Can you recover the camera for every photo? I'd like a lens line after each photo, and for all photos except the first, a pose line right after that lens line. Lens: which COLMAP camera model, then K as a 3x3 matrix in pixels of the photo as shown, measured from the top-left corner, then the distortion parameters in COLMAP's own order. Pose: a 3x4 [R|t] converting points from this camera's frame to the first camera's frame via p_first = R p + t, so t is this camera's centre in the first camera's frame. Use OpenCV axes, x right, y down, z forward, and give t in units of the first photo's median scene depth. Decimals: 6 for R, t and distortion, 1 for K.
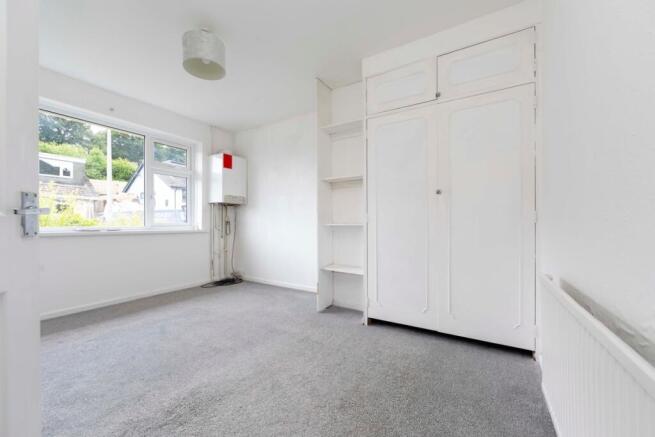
lens RADIAL K [[263.3, 0, 328.0], [0, 263.3, 223.3], [0, 0, 1]] dist [0.005214, -0.001185]
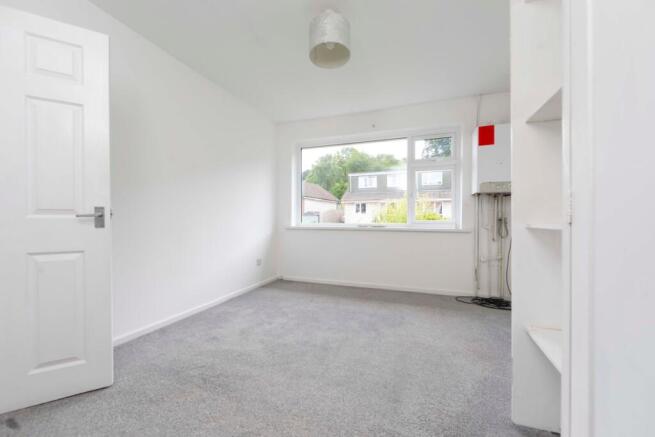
lens RADIAL K [[263.3, 0, 327.1], [0, 263.3, 218.5], [0, 0, 1]] dist [0.005214, -0.001185]
pose [[0.196970, -0.005891, -0.980392, 0.235903], [-0.002890, 0.999974, -0.006589, -0.000712], [0.980405, 0.004132, 0.196948, 0.424701]]
